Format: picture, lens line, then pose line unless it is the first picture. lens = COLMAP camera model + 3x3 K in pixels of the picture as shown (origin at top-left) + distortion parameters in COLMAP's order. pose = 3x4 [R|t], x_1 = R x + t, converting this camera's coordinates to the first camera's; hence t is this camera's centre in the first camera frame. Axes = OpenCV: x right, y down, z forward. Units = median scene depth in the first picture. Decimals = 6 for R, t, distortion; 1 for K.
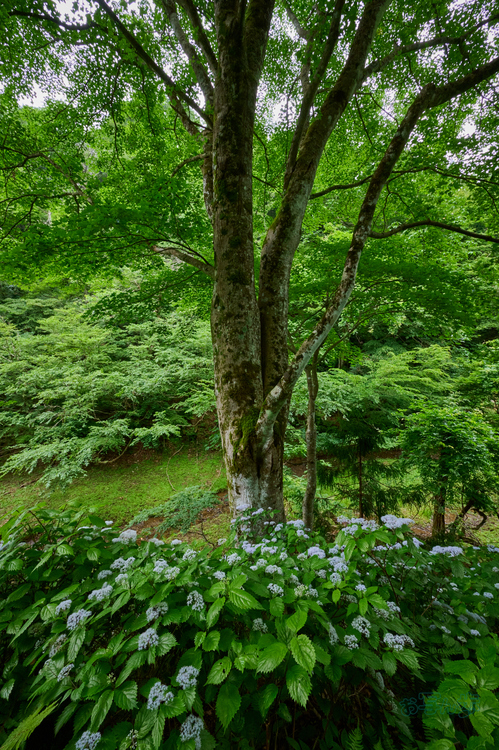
lens RADIAL K [[296.1, 0, 249.8], [0, 296.1, 376.9], [0, 0, 1]] dist [0.001516, 0.000000]
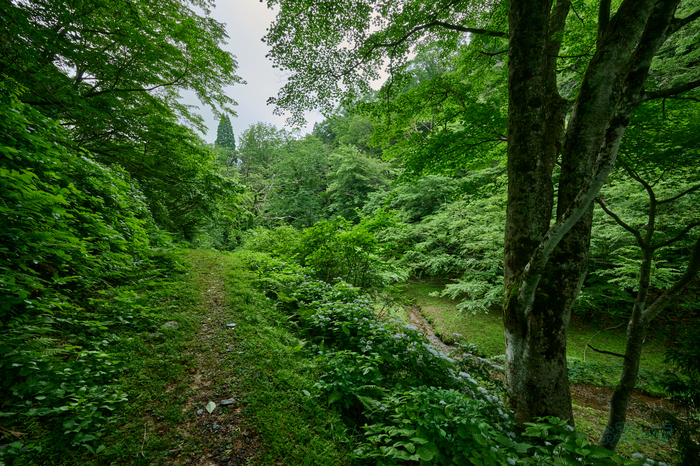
lens RADIAL K [[281.2, 0, 350.0], [0, 281.2, 231.4], [0, 0, 1]] dist [-0.000322, -0.000003]
pose [[0.412492, 0.050007, -0.909588, 0.713888], [-0.039973, 0.998524, 0.036769, -0.089376], [0.910084, 0.021193, 0.413882, -0.083517]]
